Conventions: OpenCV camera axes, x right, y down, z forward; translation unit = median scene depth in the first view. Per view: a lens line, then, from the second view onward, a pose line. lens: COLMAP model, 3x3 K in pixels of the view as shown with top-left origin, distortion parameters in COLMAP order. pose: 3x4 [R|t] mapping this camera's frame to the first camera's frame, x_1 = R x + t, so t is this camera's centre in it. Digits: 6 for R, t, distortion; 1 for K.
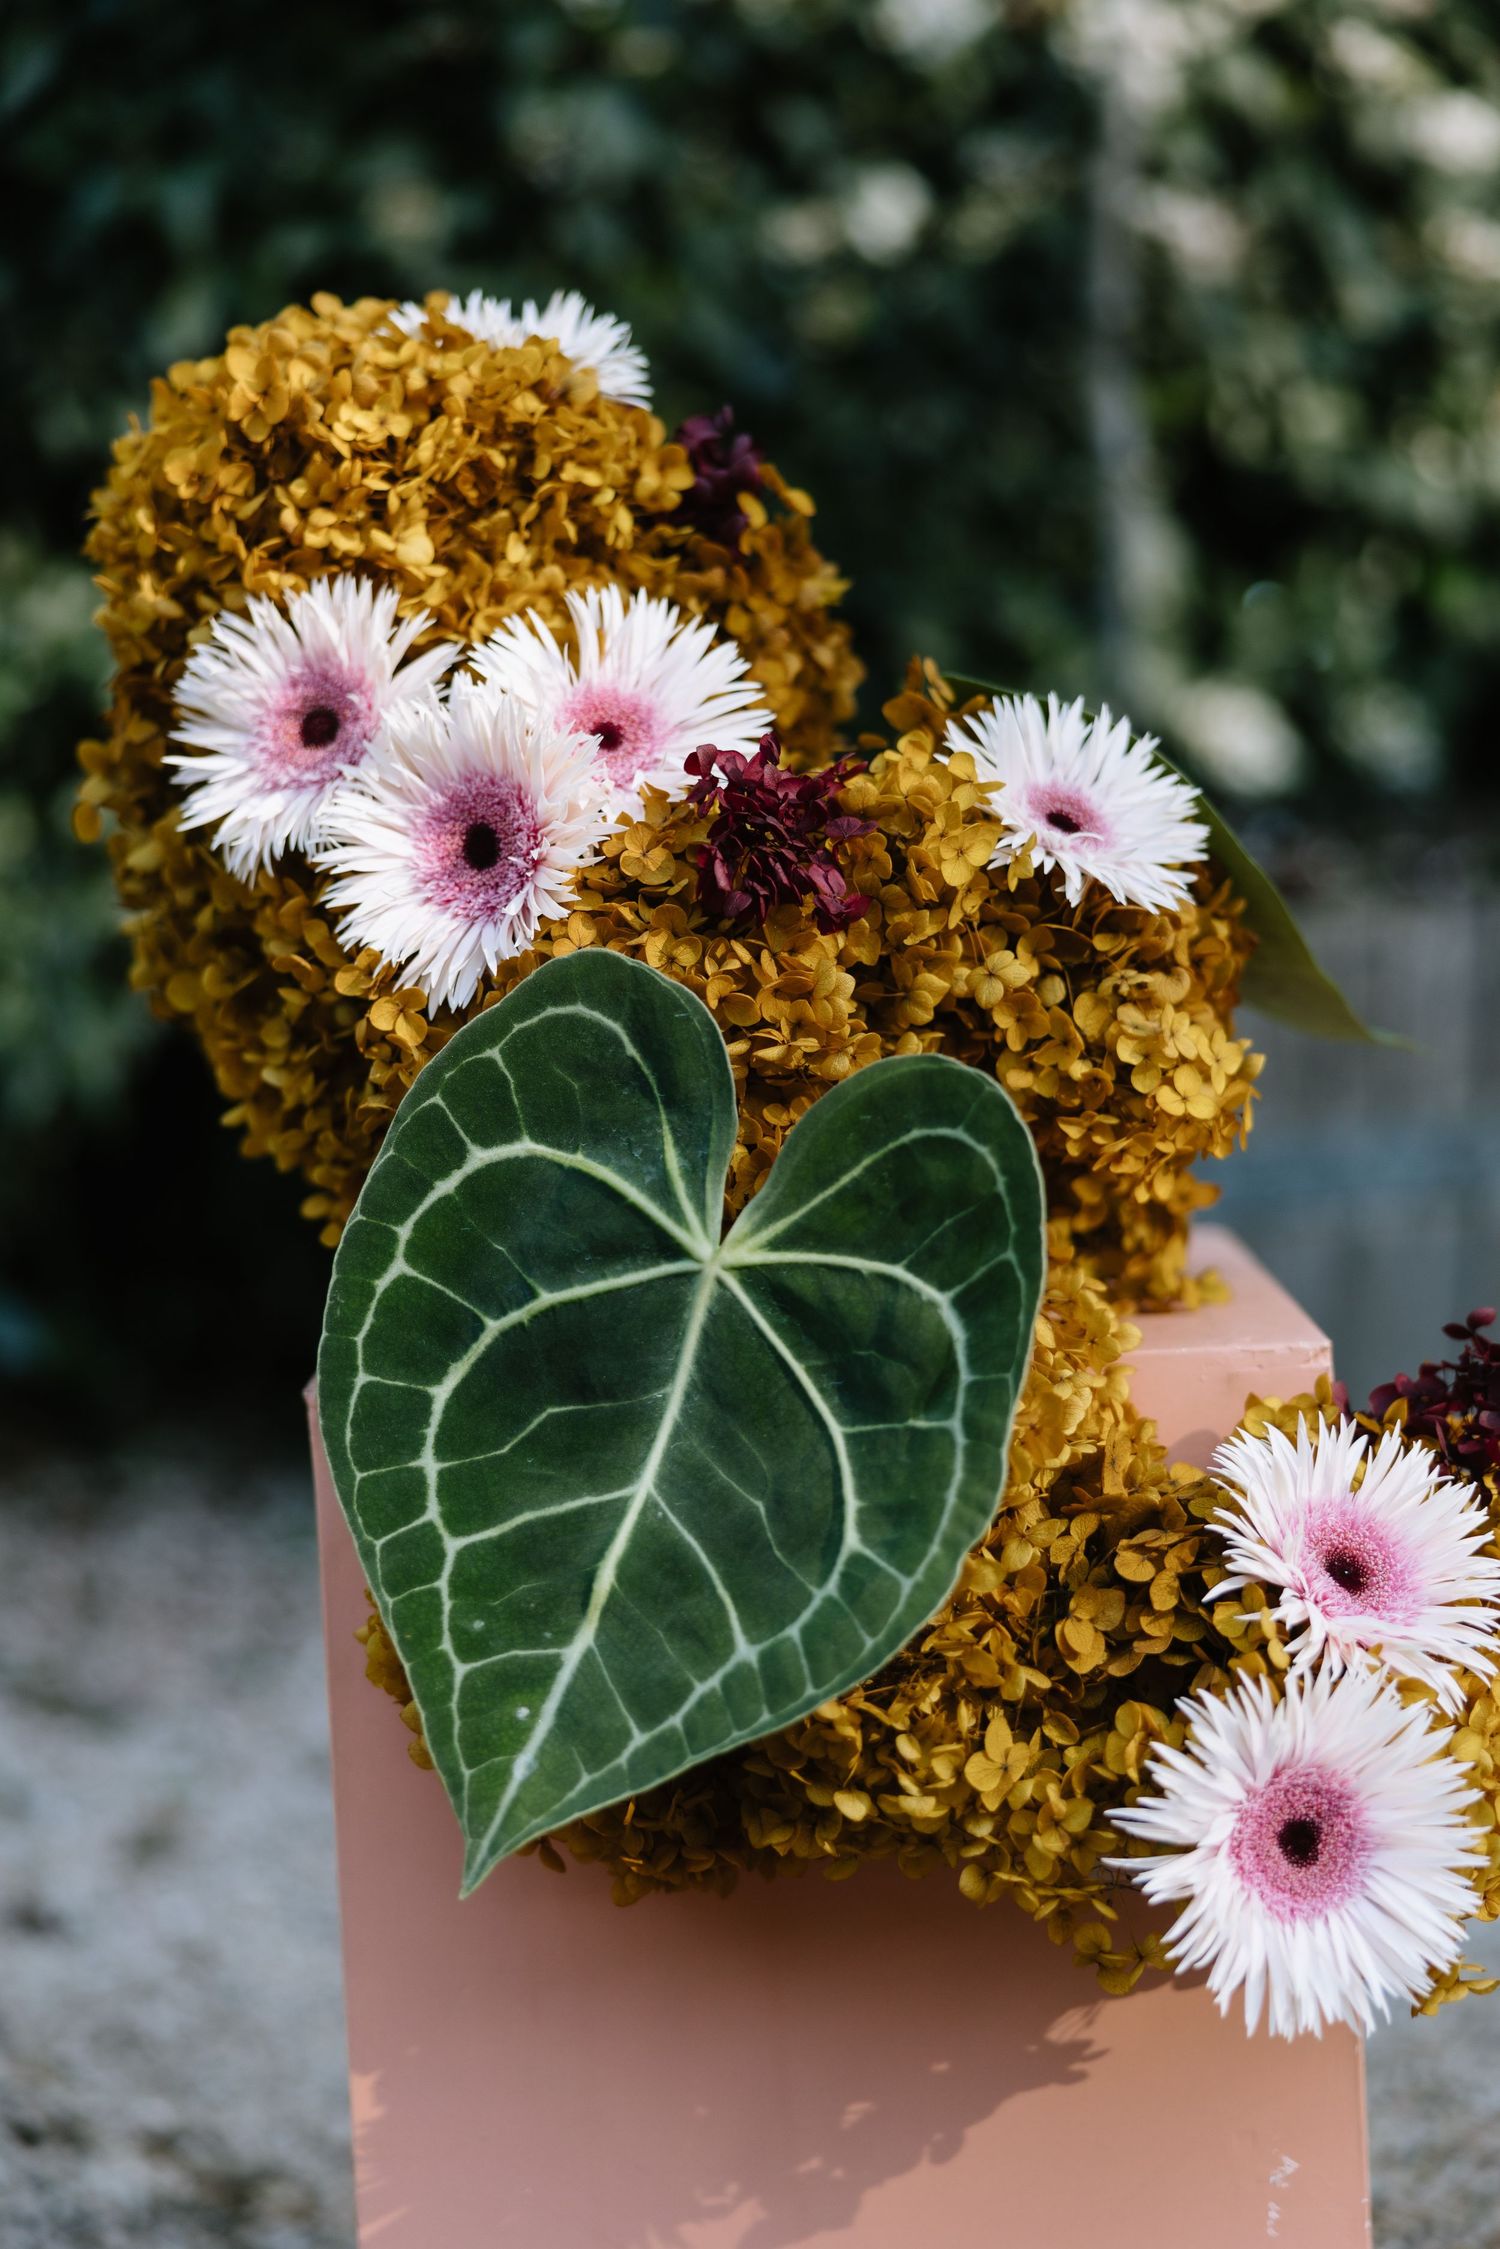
lens RADIAL K [[4151.0, 0, 749.3], [0, 4151.0, 1078.3], [0, 0, 1]] dist [-0.013597, -0.095562]
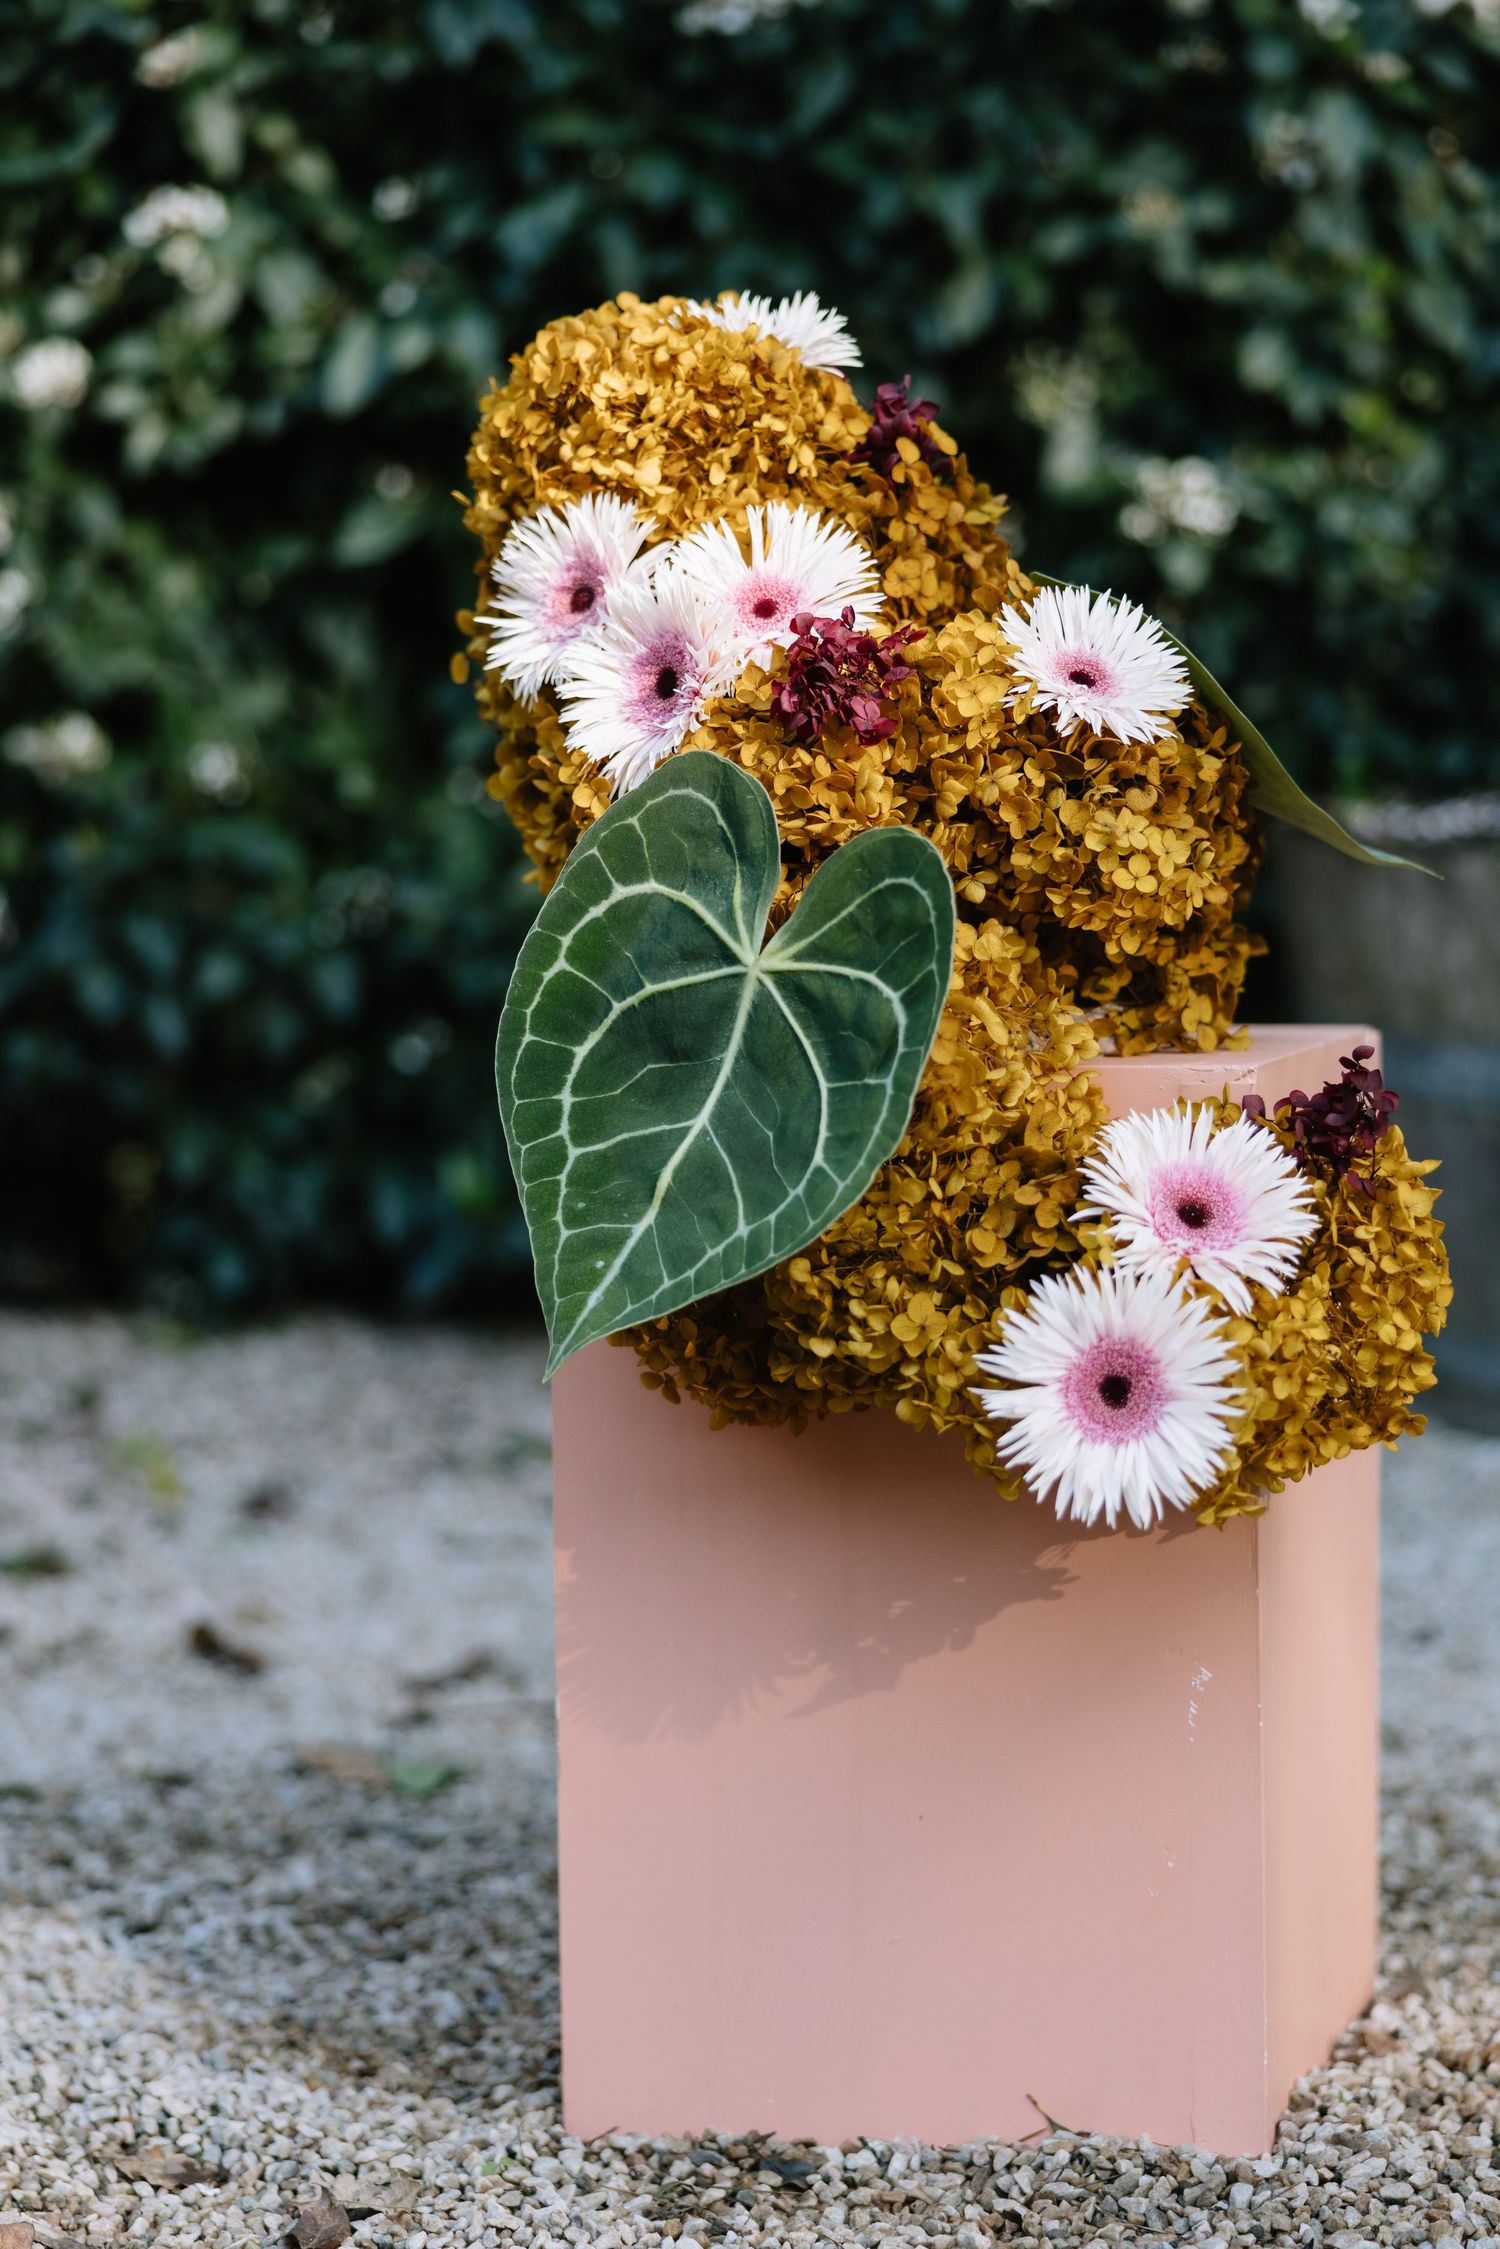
lens RADIAL K [[4568.8, 0, 909.1], [0, 4568.8, 1126.6], [0, 0, 1]] dist [0.034651, 0.508127]
pose [[0.957459, 0.052203, -0.283809, 0.487012], [-0.052723, 0.998592, 0.005813, 0.085952], [0.283713, 0.009398, 0.958863, -0.498418]]
